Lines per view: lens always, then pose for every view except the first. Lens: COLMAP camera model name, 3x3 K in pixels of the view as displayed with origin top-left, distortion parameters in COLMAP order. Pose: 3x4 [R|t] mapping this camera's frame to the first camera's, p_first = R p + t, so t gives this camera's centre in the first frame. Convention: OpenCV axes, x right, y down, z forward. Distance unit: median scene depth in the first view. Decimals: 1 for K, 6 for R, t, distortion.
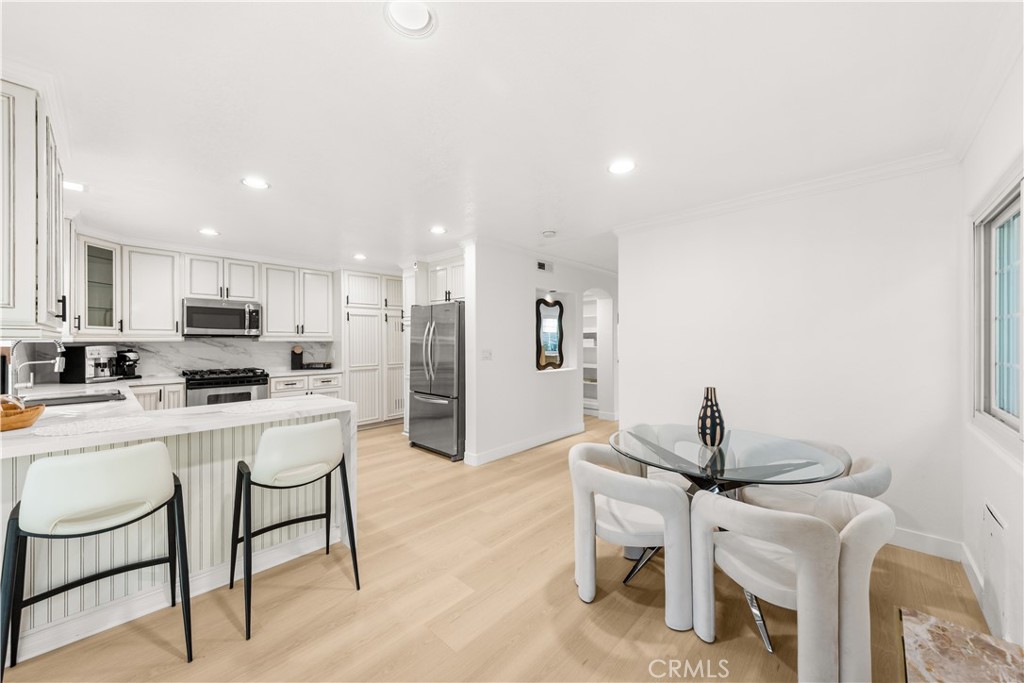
lens RADIAL K [[379.9, 0, 494.8], [0, 379.9, 340.3], [0, 0, 1]] dist [0.013185, -0.002019]
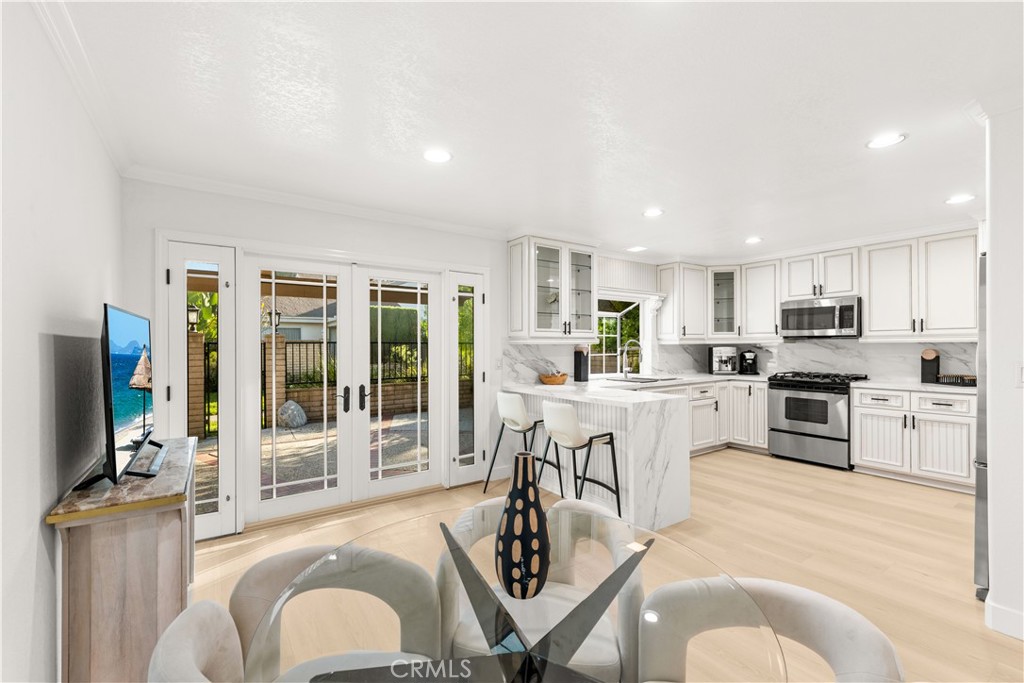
lens RADIAL K [[431.1, 0, 506.7], [0, 431.1, 345.7], [0, 0, 1]] dist [-0.002599, -0.002580]
pose [[-0.195390, 0.004731, -0.980714, 0.516279], [0.010144, 0.999945, 0.002803, -0.001167], [0.980673, -0.009401, -0.195428, 0.517386]]
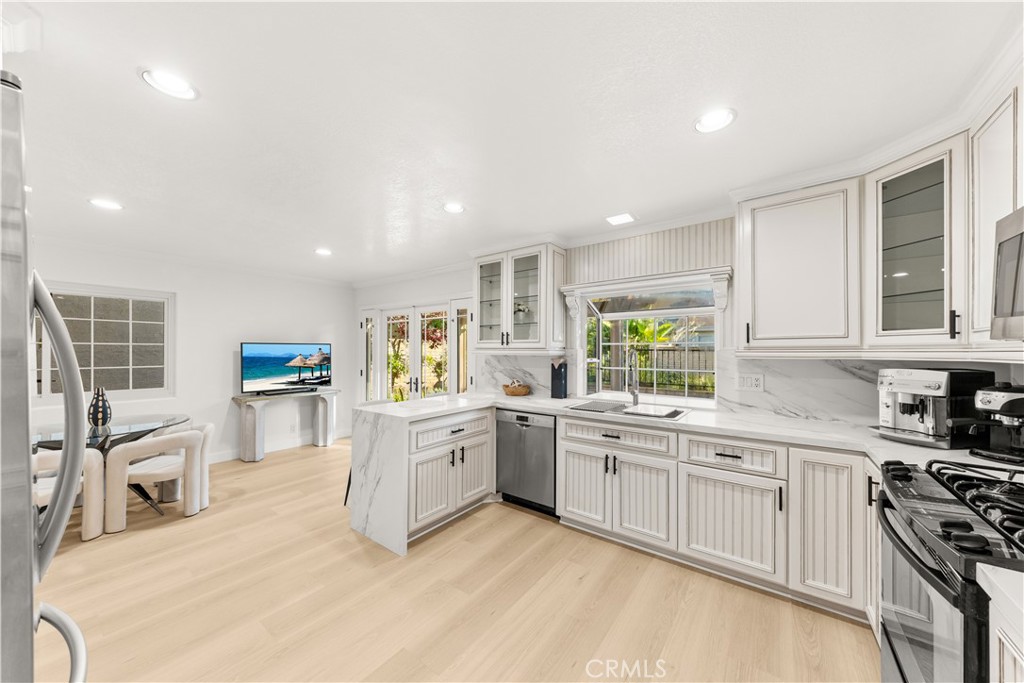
lens RADIAL K [[349.3, 0, 517.4], [0, 349.3, 351.8], [0, 0, 1]] dist [0.003437, -0.000066]
pose [[-0.989584, -0.000167, -0.143953, -0.423472], [0.000116, 0.999998, -0.001954, -0.006424], [0.143953, -0.001951, -0.989583, 1.269901]]
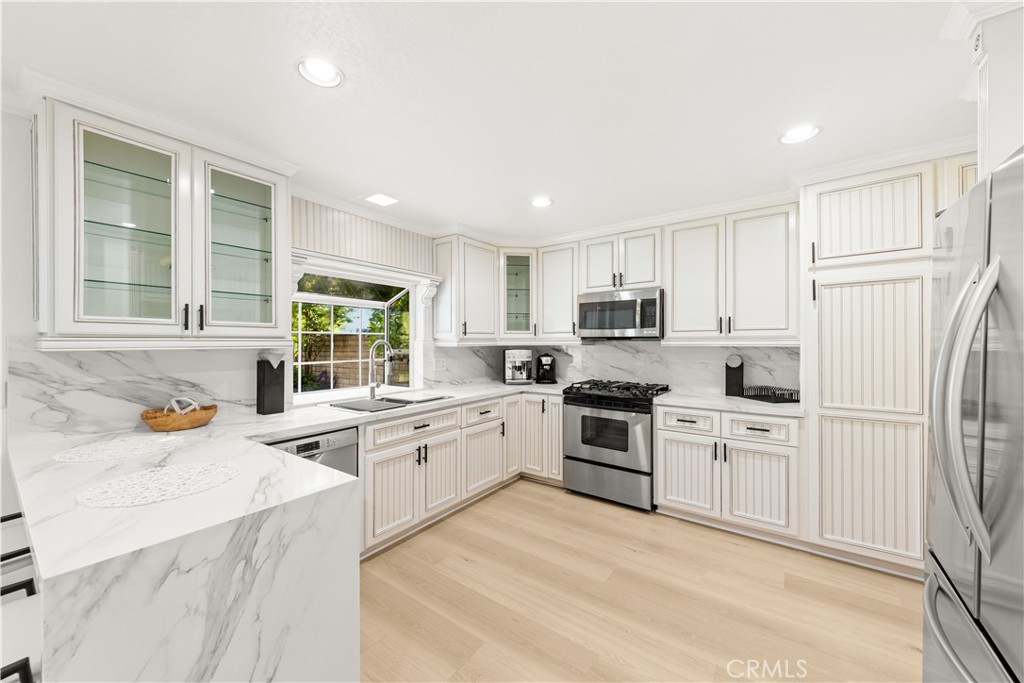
lens RADIAL K [[379.9, 0, 509.4], [0, 379.9, 342.8], [0, 0, 1]] dist [0.013185, -0.002019]
pose [[0.149319, 0.005909, -0.988771, -0.007287], [0.005178, 0.999964, 0.006757, -0.009944], [0.988776, -0.006128, 0.149283, 0.759539]]
